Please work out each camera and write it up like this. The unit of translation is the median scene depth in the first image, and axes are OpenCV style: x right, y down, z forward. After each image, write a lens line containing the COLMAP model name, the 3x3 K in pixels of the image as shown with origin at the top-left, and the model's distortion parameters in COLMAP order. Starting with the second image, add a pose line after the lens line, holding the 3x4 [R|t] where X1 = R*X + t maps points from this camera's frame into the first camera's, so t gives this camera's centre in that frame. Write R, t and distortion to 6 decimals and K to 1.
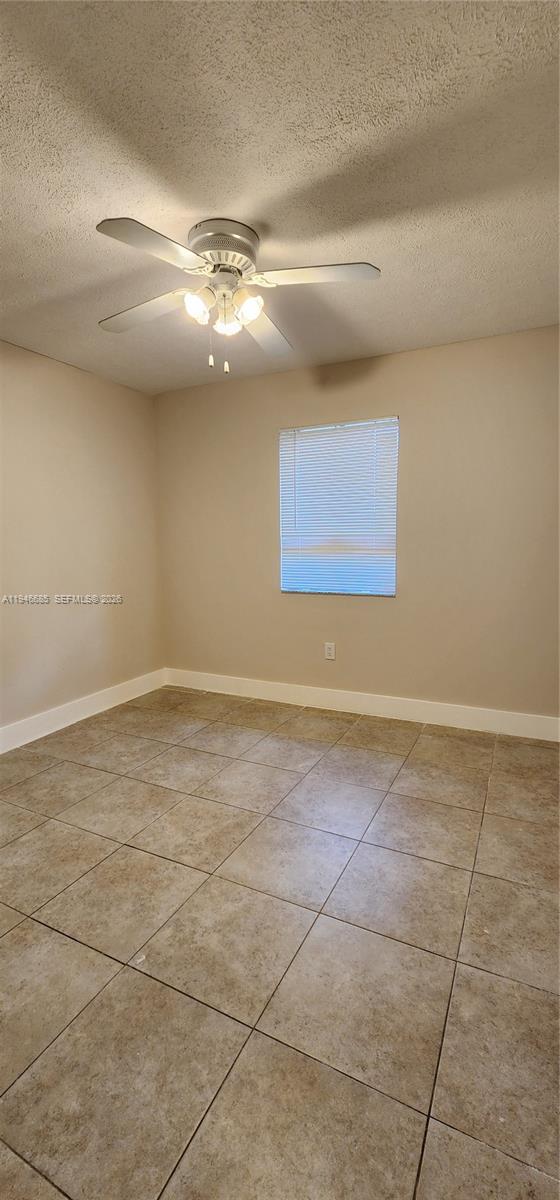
lens RADIAL K [[495.5, 0, 282.3], [0, 495.5, 597.9], [0, 0, 1]] dist [0.000887, 0.000538]
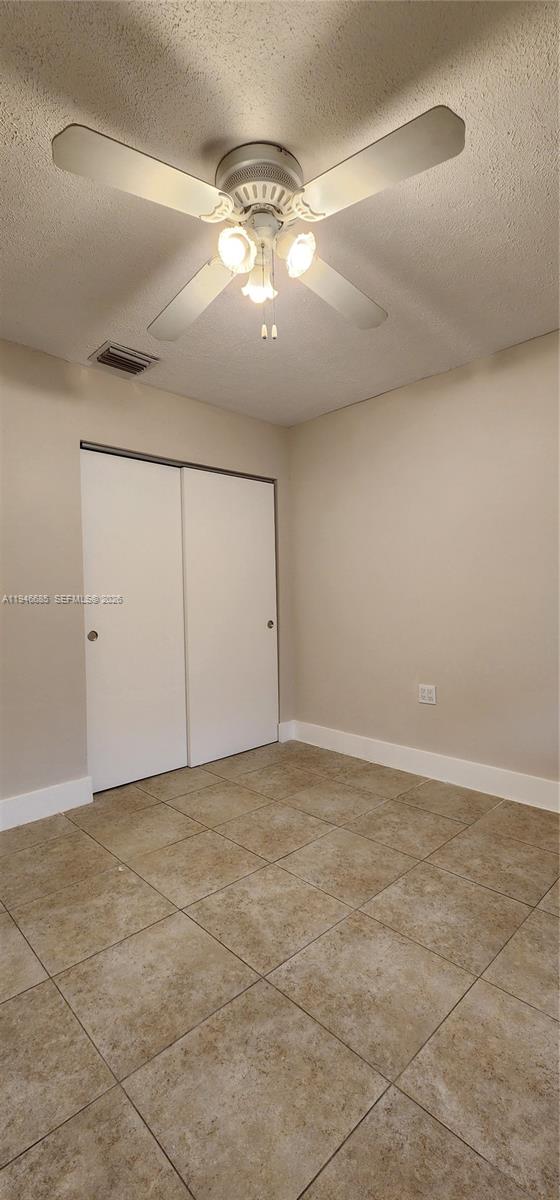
lens RADIAL K [[495.5, 0, 282.3], [0, 495.5, 597.9], [0, 0, 1]] dist [0.000887, 0.000538]
pose [[-0.331429, 0.021862, -0.943227, 0.586320], [-0.092928, 0.994114, 0.055694, -0.088332], [0.938893, 0.106111, -0.327446, 1.254763]]
